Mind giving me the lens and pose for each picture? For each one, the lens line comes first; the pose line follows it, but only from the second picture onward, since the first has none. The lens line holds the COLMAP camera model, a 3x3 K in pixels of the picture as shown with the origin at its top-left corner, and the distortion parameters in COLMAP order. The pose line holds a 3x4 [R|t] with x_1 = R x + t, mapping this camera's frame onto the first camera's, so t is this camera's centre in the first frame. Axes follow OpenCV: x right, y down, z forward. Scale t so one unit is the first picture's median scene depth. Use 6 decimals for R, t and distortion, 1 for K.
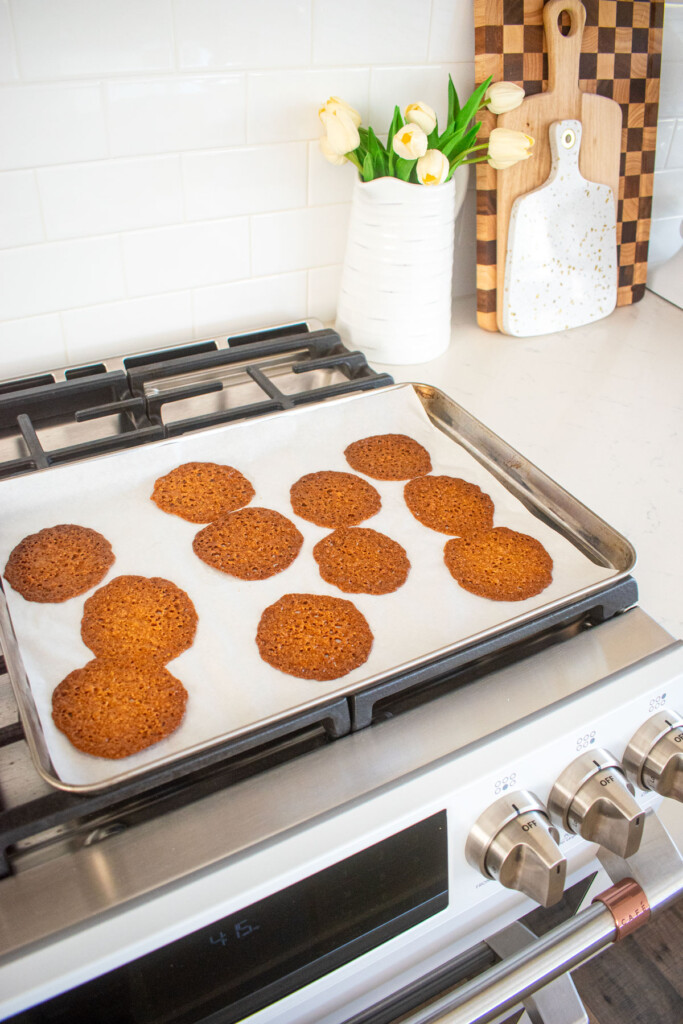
lens RADIAL K [[843.2, 0, 341.5], [0, 843.2, 512.0], [0, 0, 1]] dist [-0.099969, 0.013068]
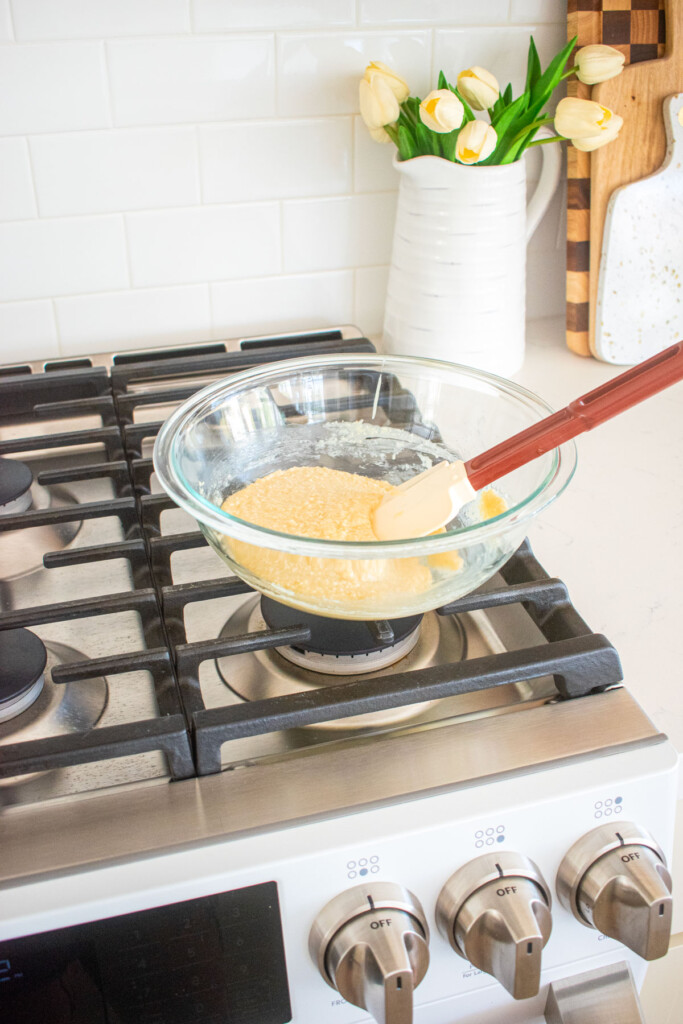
lens RADIAL K [[1079.2, 0, 341.5], [0, 1079.2, 512.0], [0, 0, 1]] dist [-0.067924, -0.013982]
pose [[0.971867, 0.086752, -0.218972, 0.214600], [-0.107491, 0.990598, -0.084627, 0.045505], [0.209572, 0.105784, 0.972054, -0.021347]]
